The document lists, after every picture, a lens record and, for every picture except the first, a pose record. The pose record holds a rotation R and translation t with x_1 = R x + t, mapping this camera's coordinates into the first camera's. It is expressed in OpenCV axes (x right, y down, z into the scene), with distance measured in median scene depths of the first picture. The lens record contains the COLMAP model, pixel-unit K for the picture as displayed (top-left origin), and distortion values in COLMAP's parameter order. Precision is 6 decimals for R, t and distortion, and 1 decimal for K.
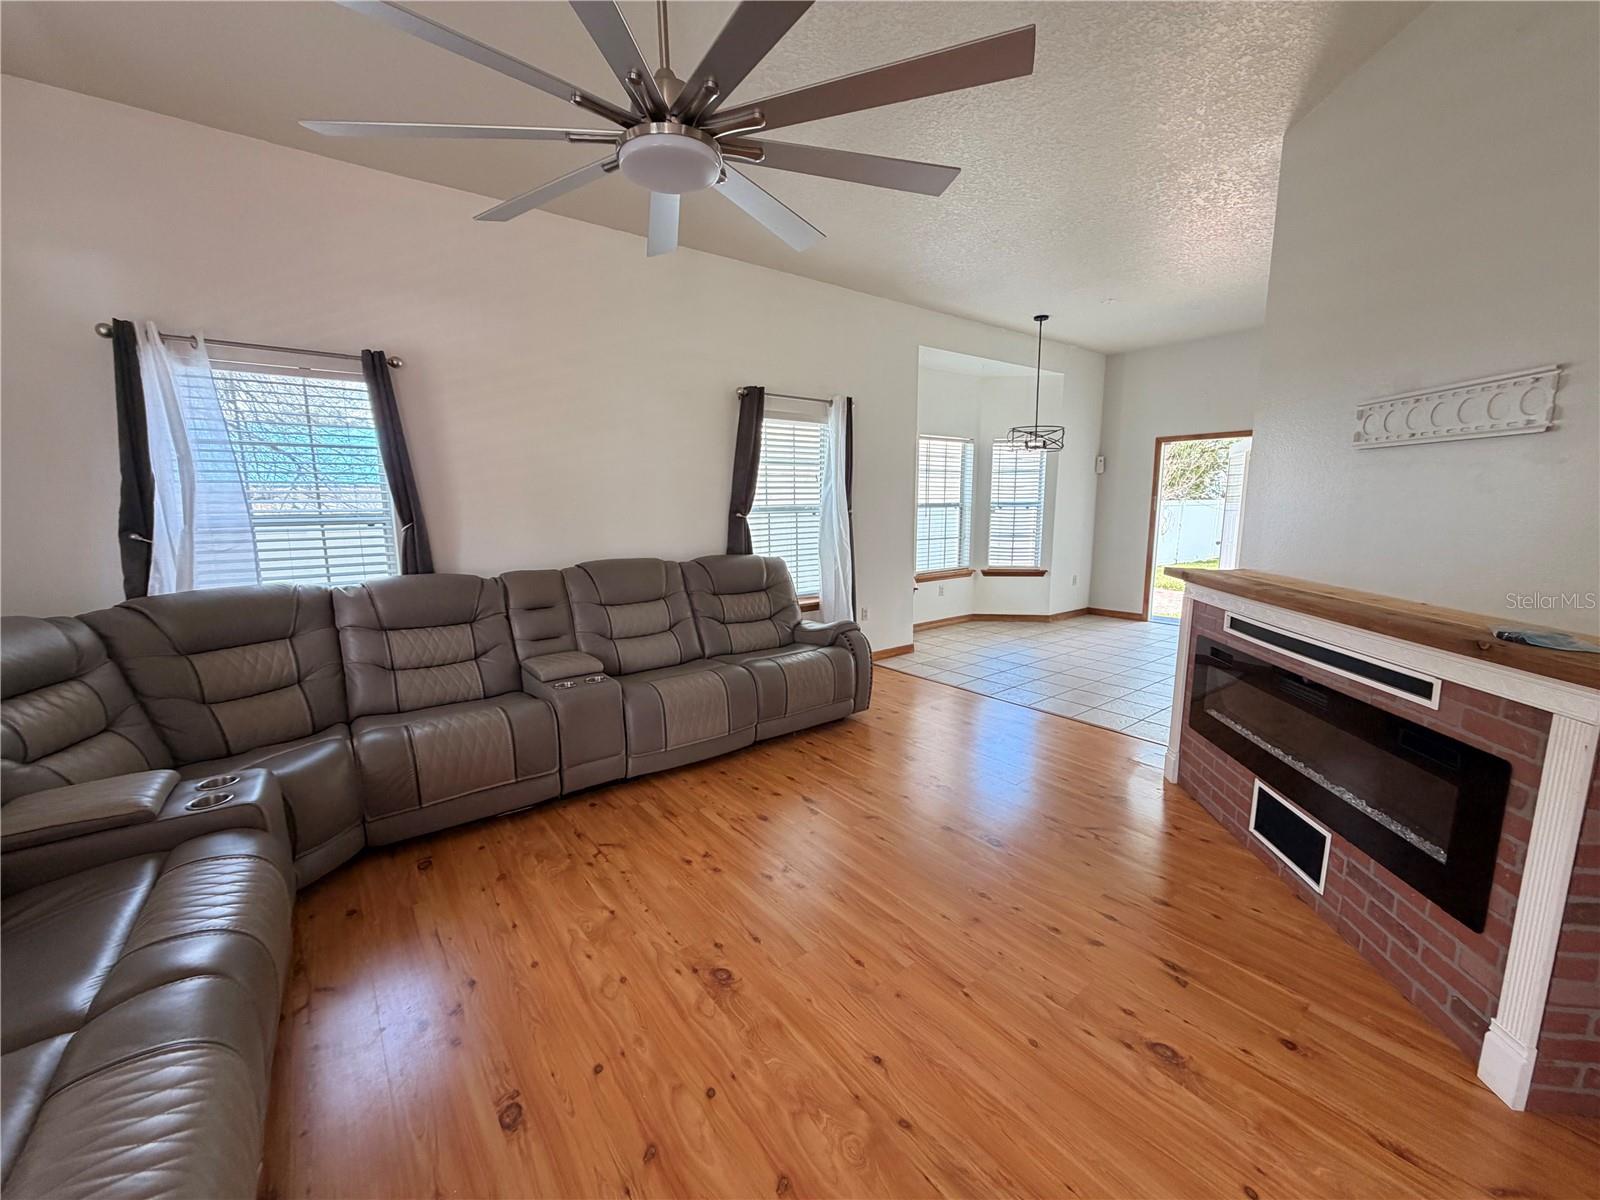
lens RADIAL K [[632.5, 0, 802.0], [0, 632.5, 600.2], [0, 0, 1]] dist [-0.001276, -0.000089]
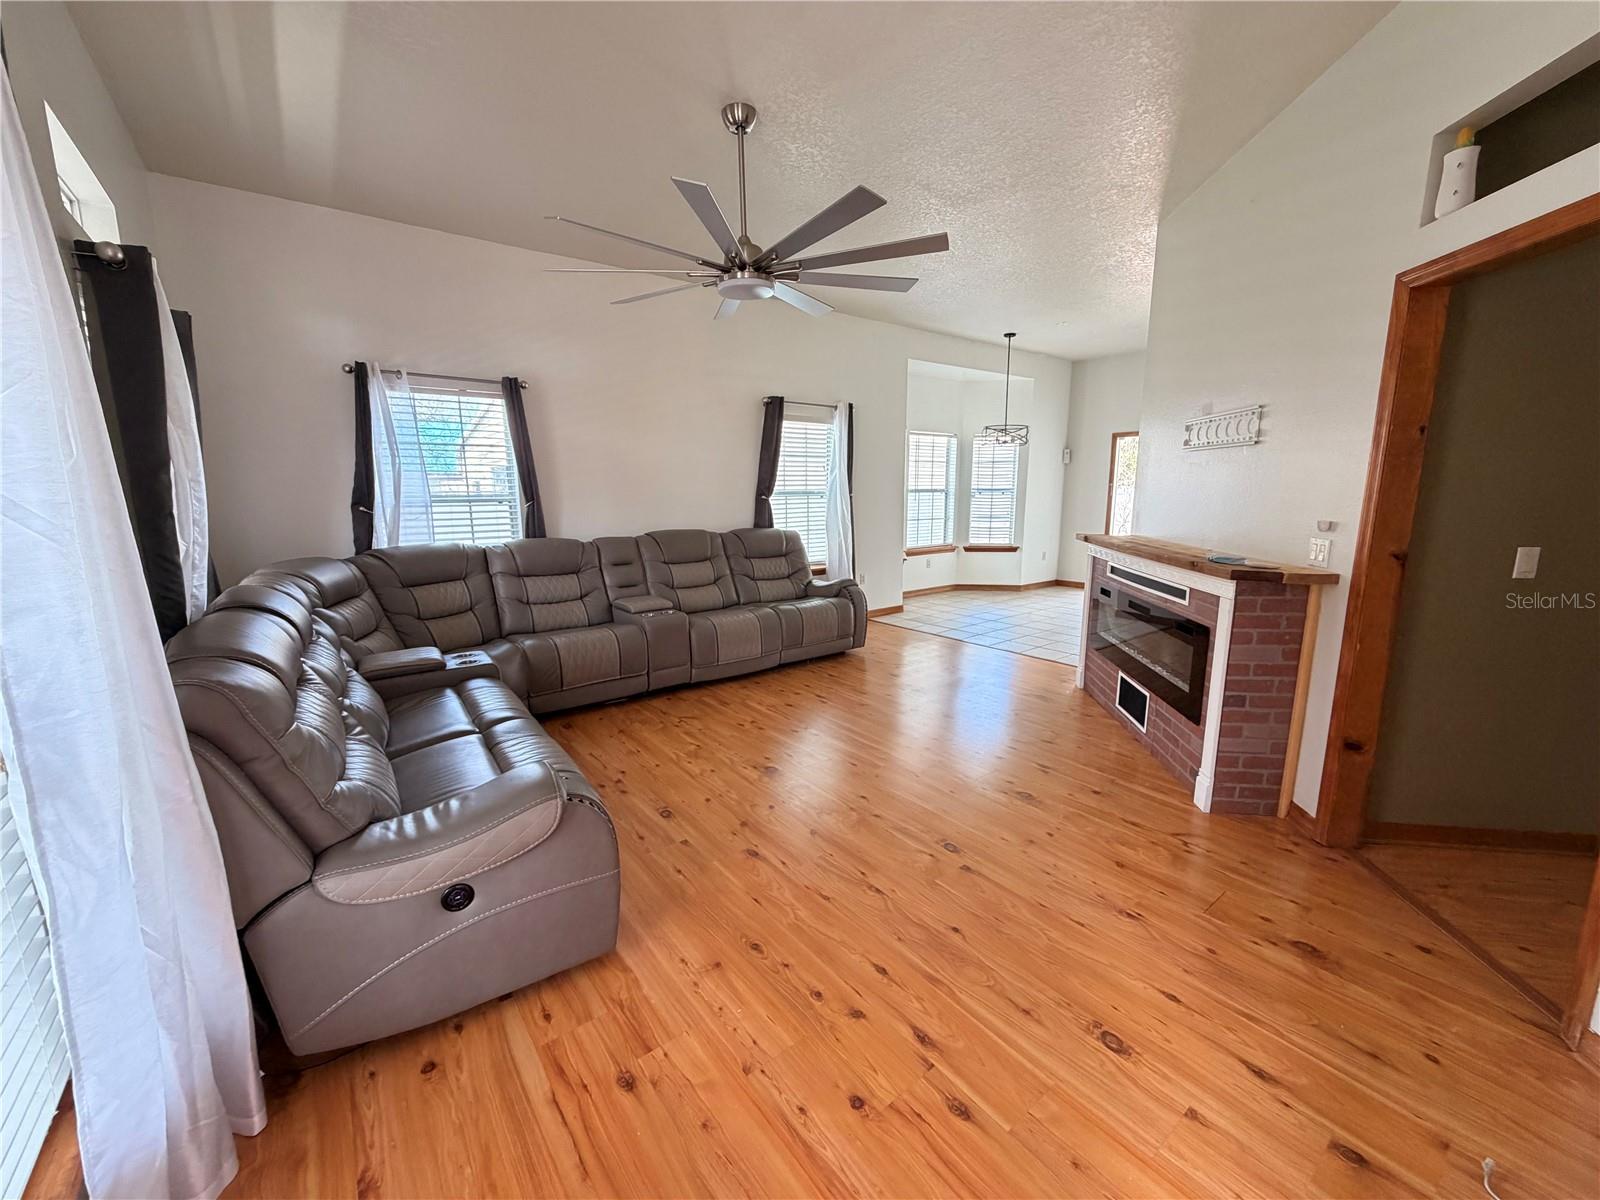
lens RADIAL K [[632.5, 0, 806.3], [0, 632.5, 601.1], [0, 0, 1]] dist [-0.001276, -0.000089]
pose [[0.999996, 0.001018, 0.002696, -0.023968], [-0.001073, 0.999792, 0.020380, 0.069427], [-0.002674, -0.020383, 0.999789, -0.397337]]
